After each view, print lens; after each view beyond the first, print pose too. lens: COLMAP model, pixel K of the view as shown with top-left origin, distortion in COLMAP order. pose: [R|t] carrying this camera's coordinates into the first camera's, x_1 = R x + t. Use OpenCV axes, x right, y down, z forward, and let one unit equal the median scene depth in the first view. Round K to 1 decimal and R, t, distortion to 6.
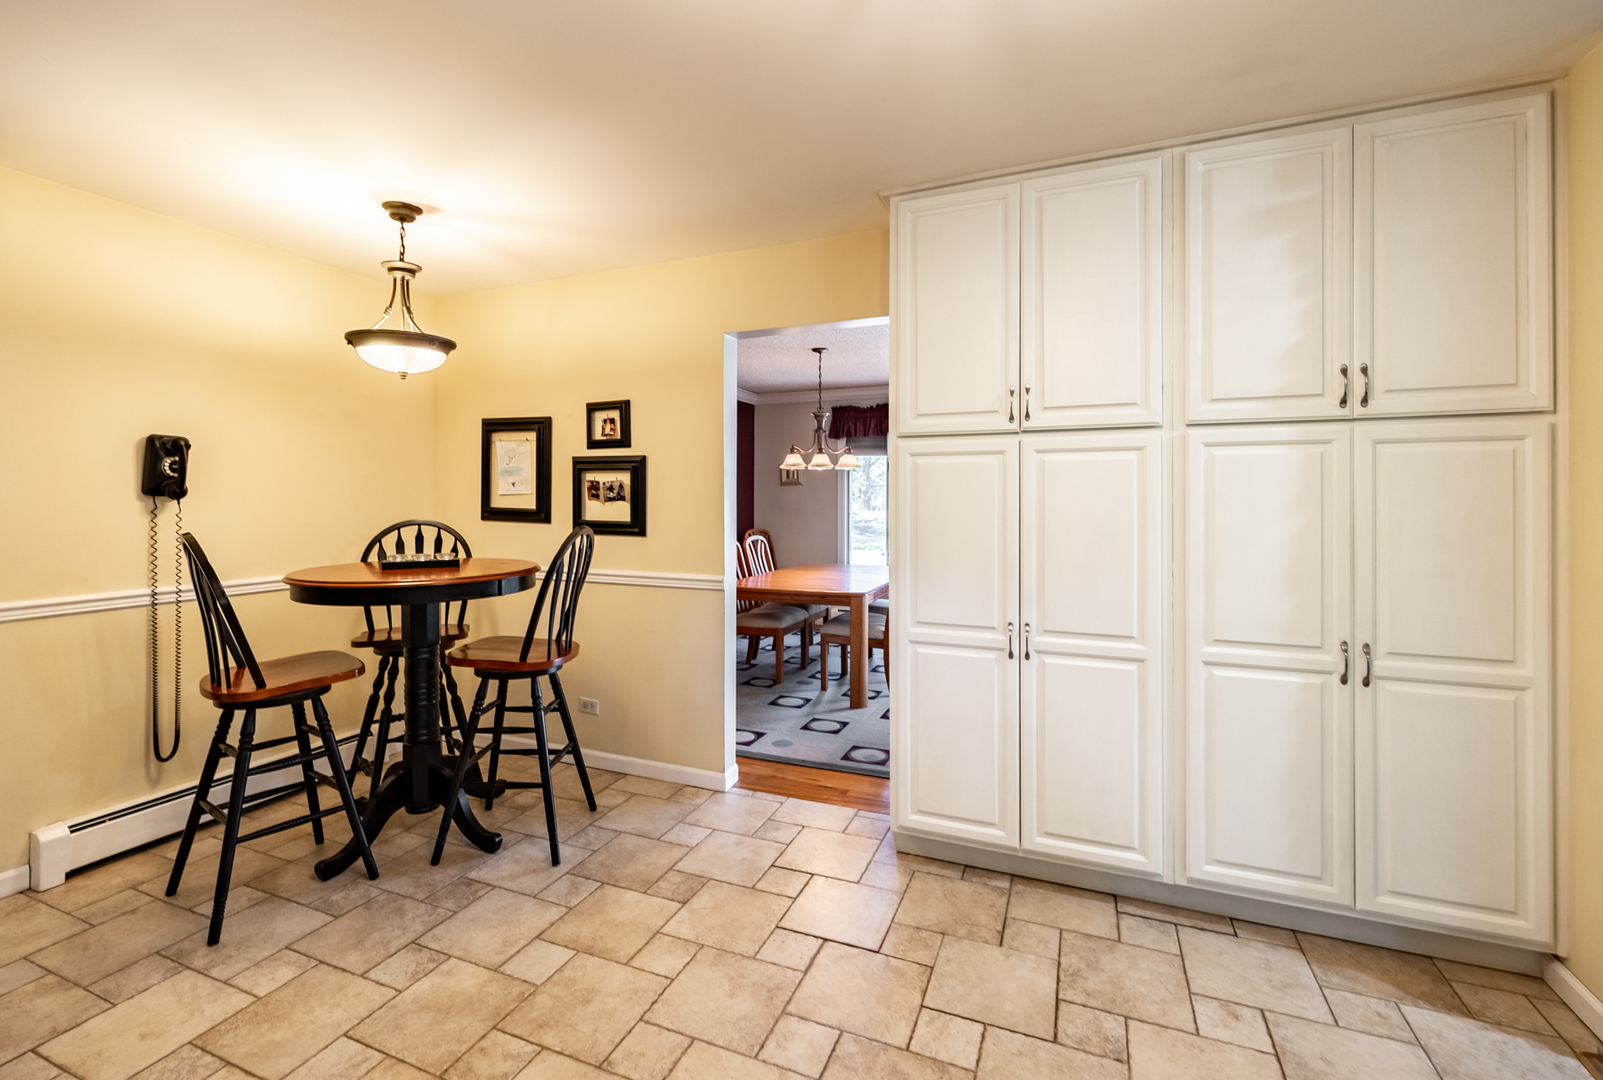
lens RADIAL K [[708.5, 0, 783.6], [0, 708.5, 505.2], [0, 0, 1]] dist [0.000894, 0.000019]
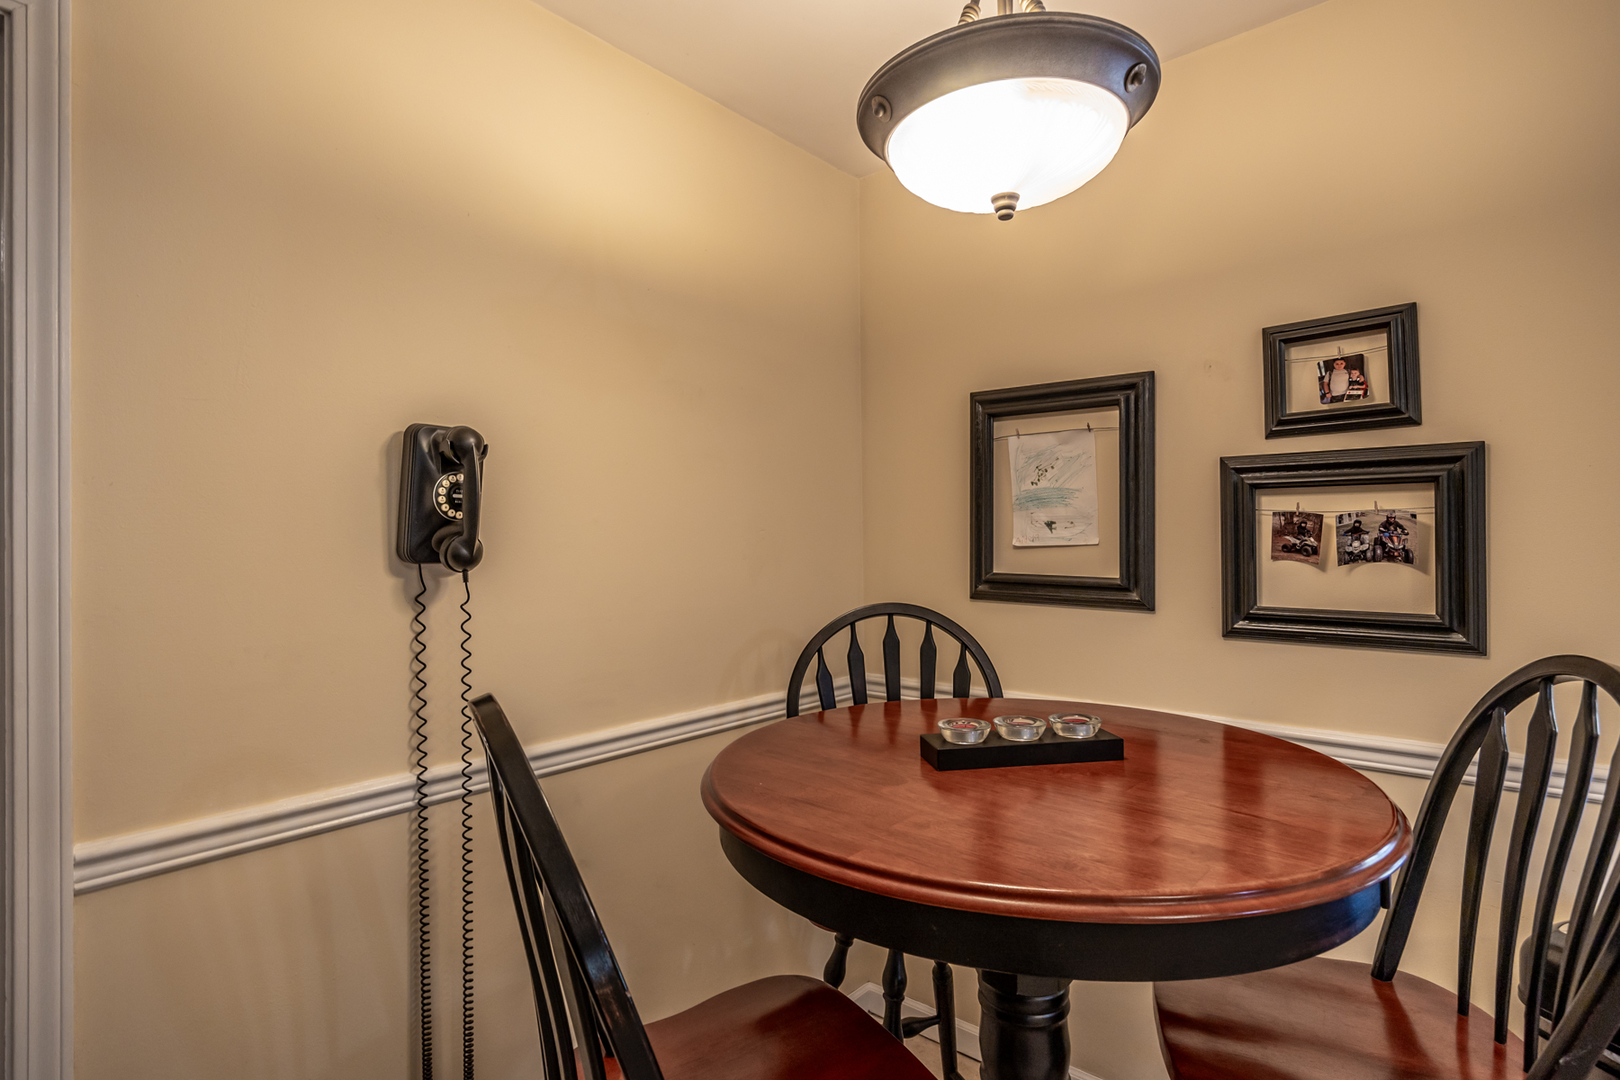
lens RADIAL K [[831.3, 0, 811.5], [0, 831.3, 539.5], [0, 0, 1]] dist [-0.003327, -0.000505]
pose [[0.950373, -0.012323, -0.310869, -0.392841], [0.008818, 0.999881, -0.012677, -0.015685], [0.310988, 0.009307, 0.950368, 0.463632]]
